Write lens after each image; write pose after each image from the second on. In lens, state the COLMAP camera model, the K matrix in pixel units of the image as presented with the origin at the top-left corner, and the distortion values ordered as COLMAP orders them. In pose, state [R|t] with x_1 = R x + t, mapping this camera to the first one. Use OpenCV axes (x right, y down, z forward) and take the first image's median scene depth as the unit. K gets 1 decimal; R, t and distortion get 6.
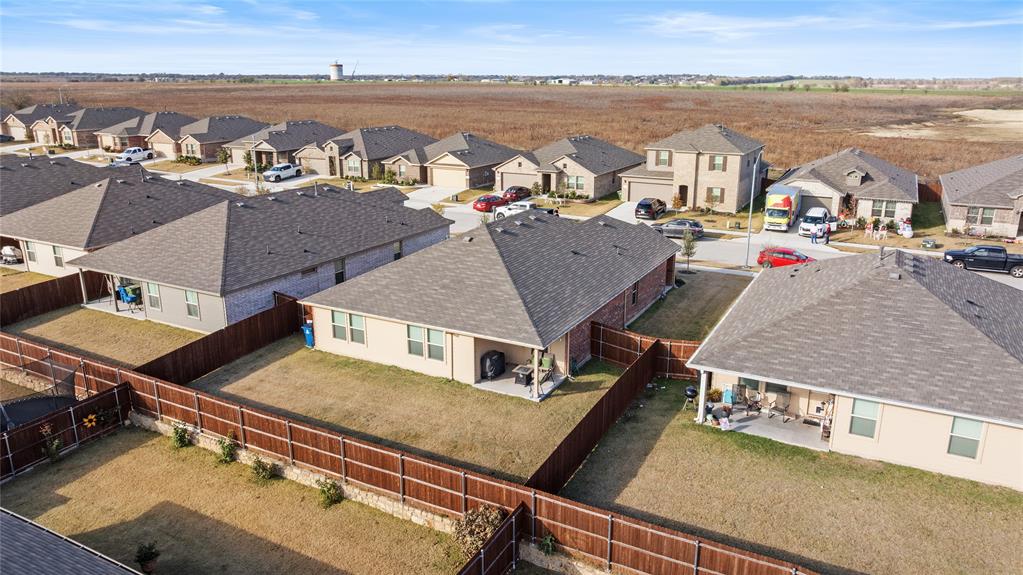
lens RADIAL K [[713.4, 0, 492.5], [0, 713.4, 291.0], [0, 0, 1]] dist [-0.050517, 0.050189]
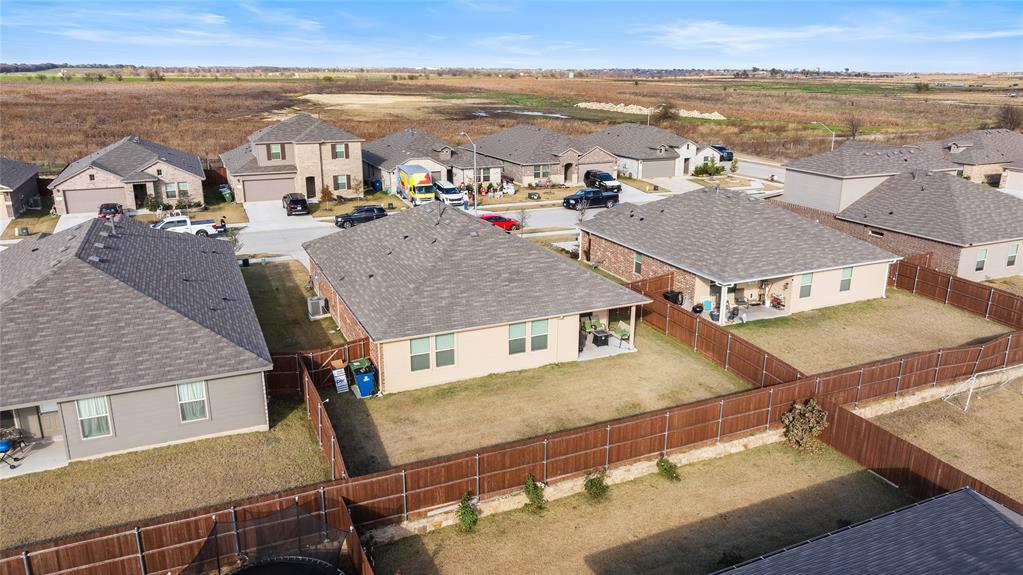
lens RADIAL K [[737.6, 0, 511.5], [0, 737.6, 287.5], [0, 0, 1]] dist [-0.058652, 0.046786]
pose [[0.594554, -0.223466, 0.772378, -0.790819], [0.221888, 0.968902, 0.109522, -0.099986], [-0.772833, 0.106265, 0.625649, 0.327302]]
